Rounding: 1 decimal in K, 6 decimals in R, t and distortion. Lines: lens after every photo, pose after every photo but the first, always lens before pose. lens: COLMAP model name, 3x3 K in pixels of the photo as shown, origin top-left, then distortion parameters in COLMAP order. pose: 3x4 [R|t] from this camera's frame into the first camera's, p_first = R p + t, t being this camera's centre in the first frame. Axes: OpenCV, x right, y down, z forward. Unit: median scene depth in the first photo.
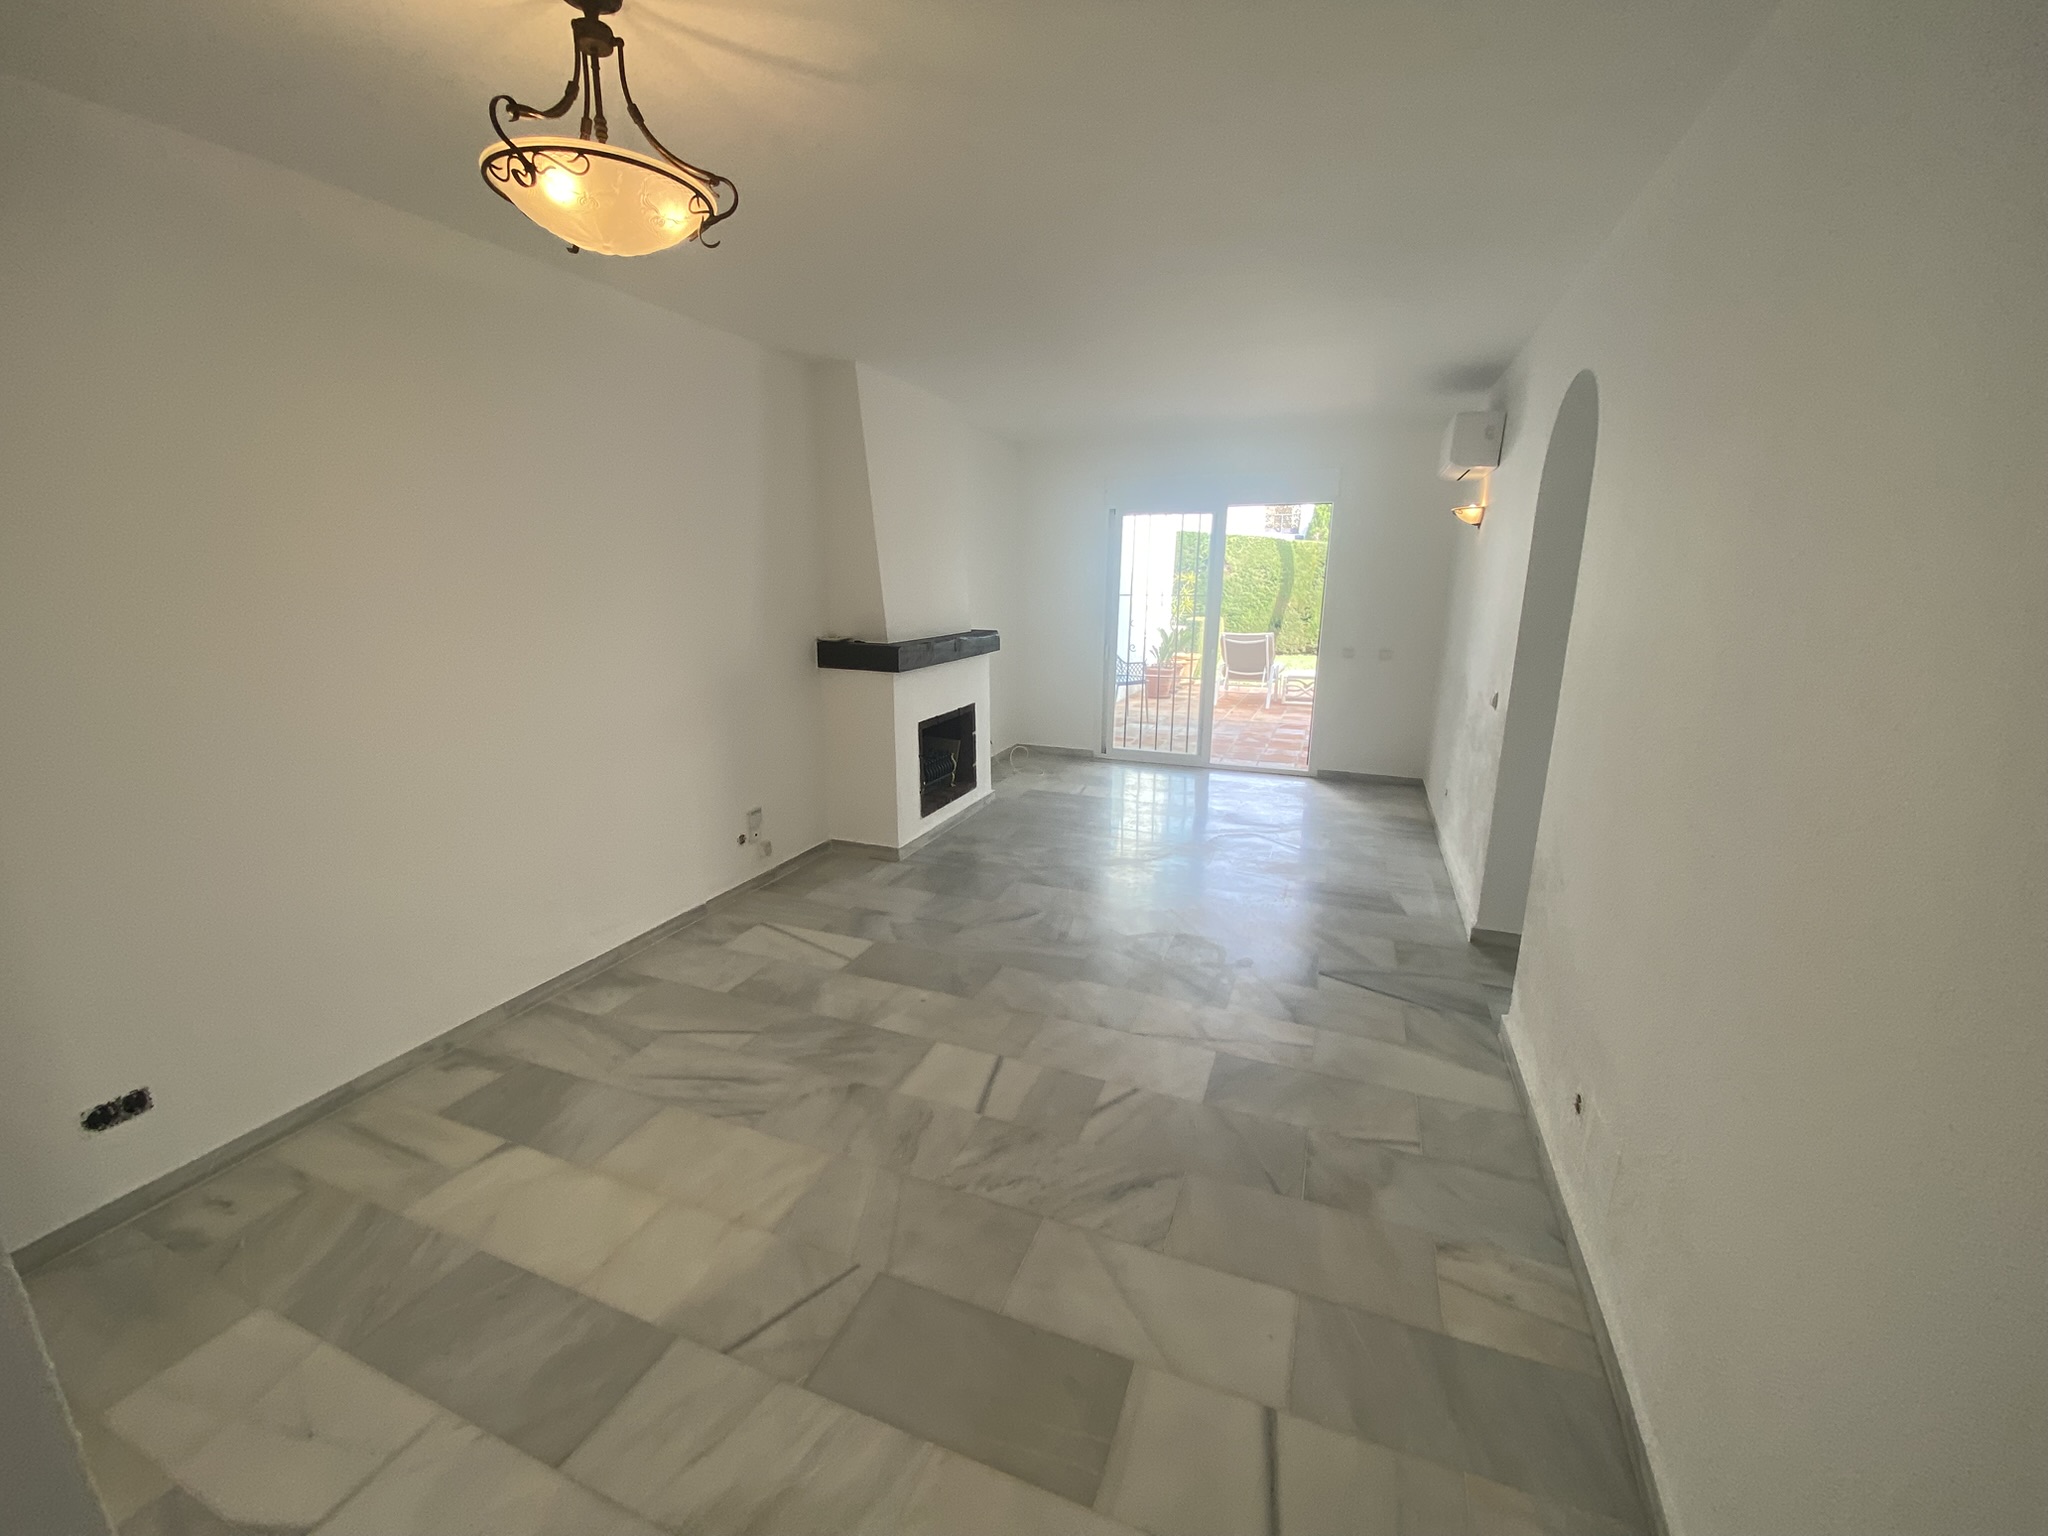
lens RADIAL K [[816.7, 0, 1024.0], [0, 816.7, 768.0], [0, 0, 1]] dist [-0.000339, -0.023347]
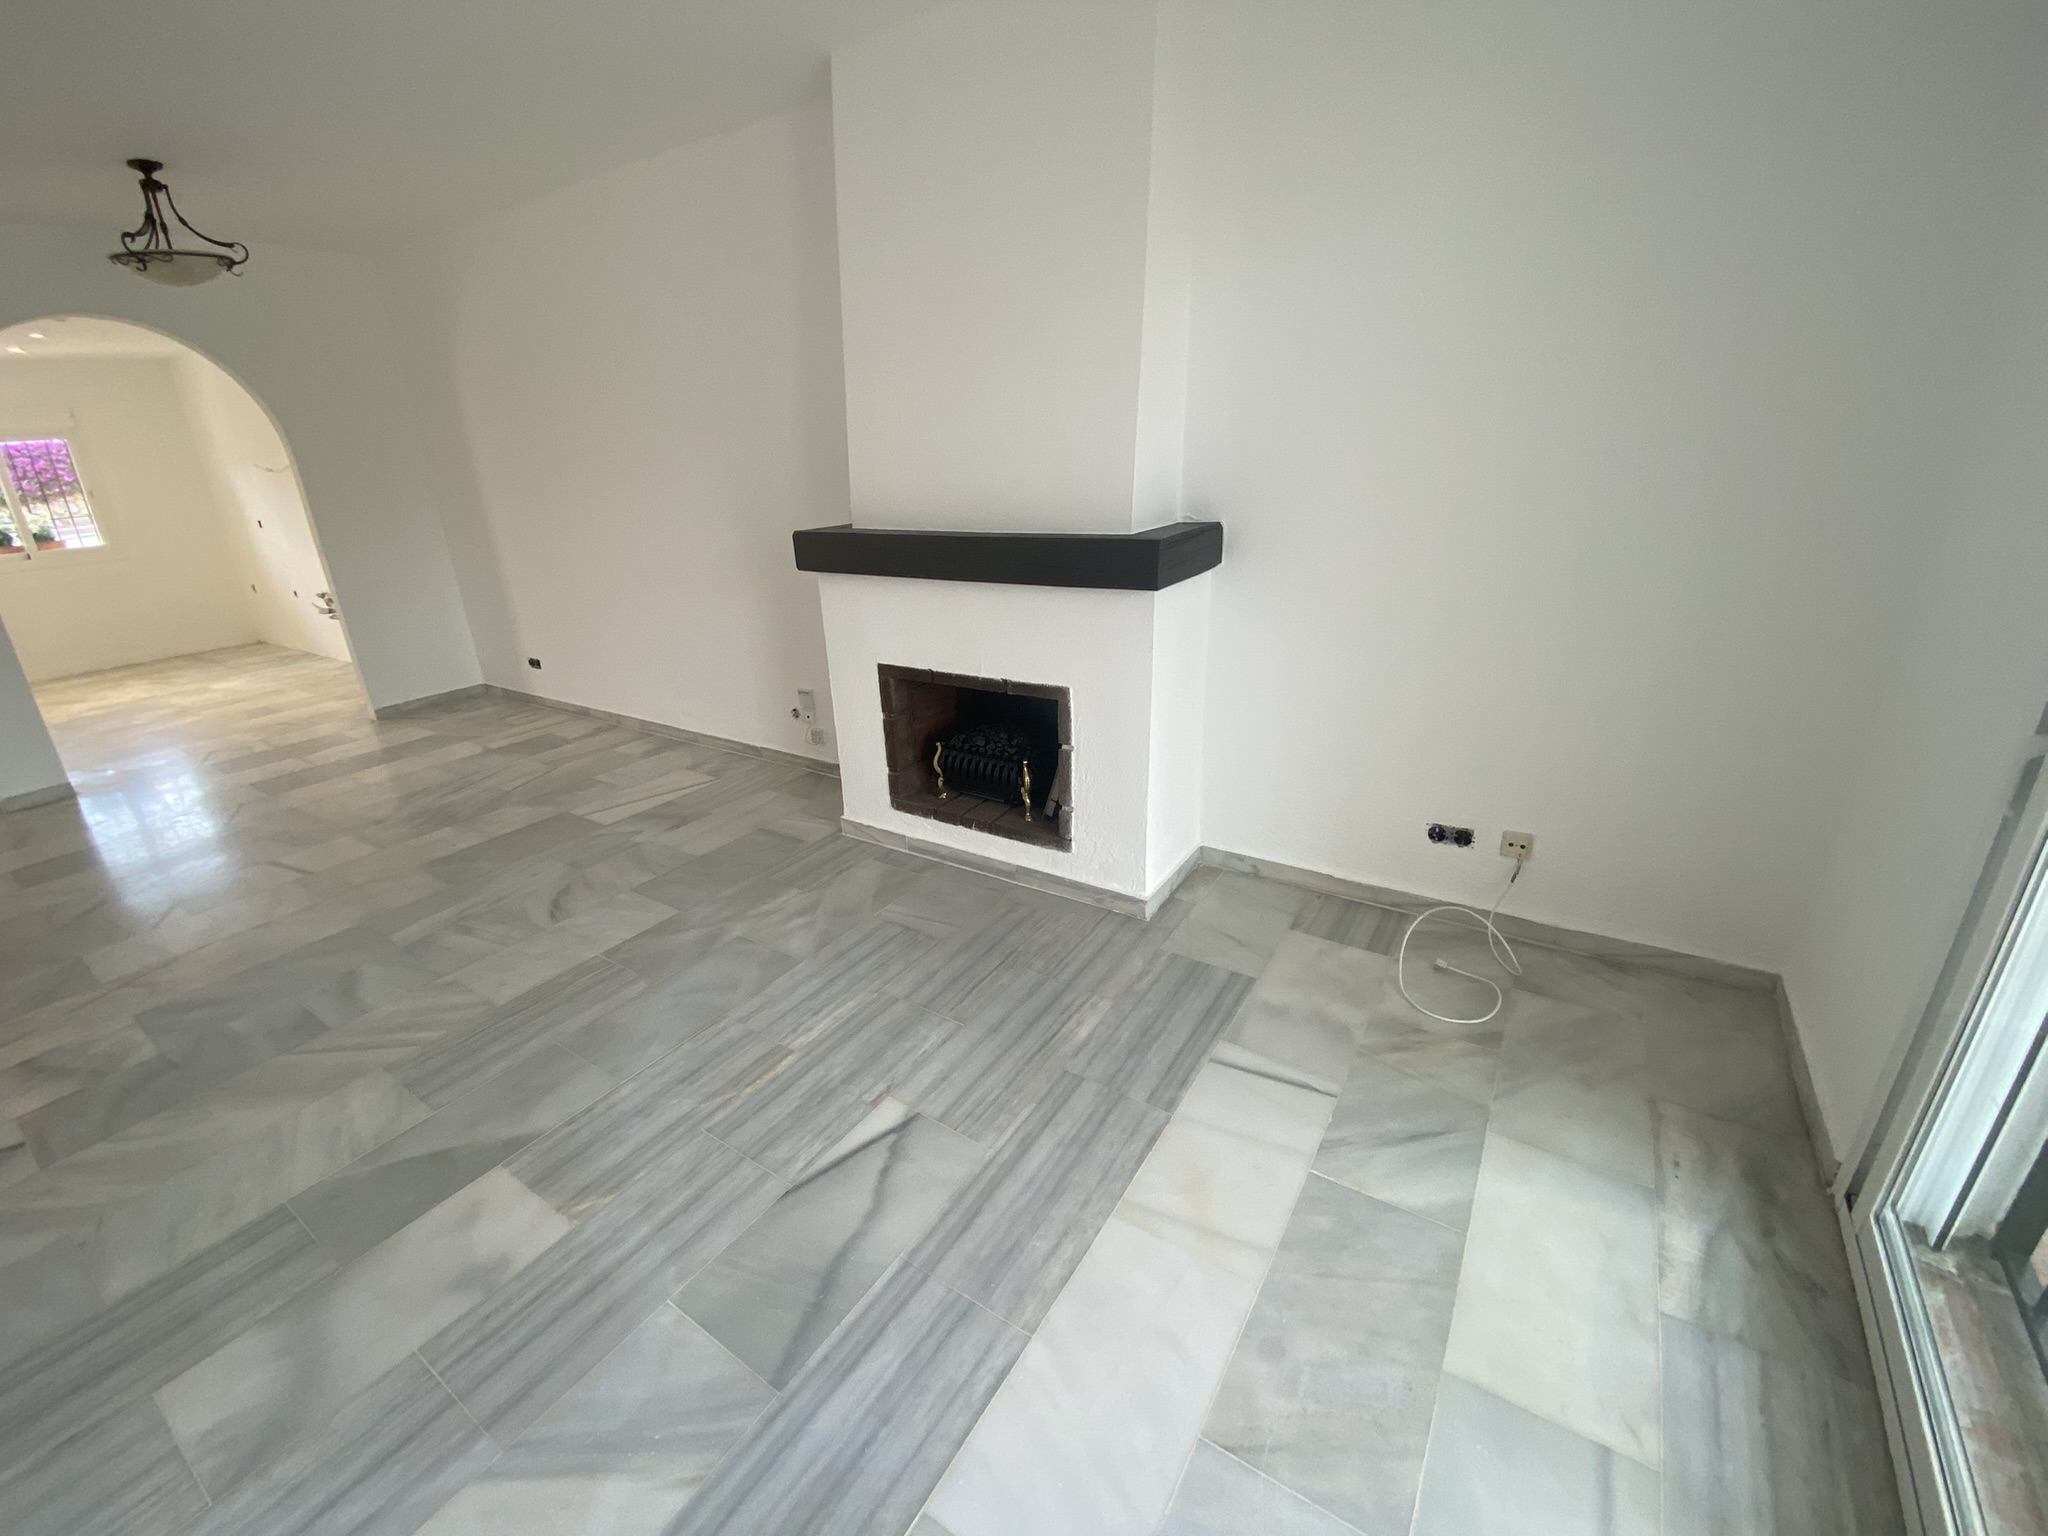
lens RADIAL K [[830.0, 0, 1006.0], [0, 830.0, 768.5], [0, 0, 1]] dist [0.046398, -0.025006]
pose [[-0.236671, 0.362916, -0.901265, 0.587798], [-0.160296, 0.900322, 0.404630, -0.334725], [0.958275, 0.240234, -0.154906, 1.576211]]
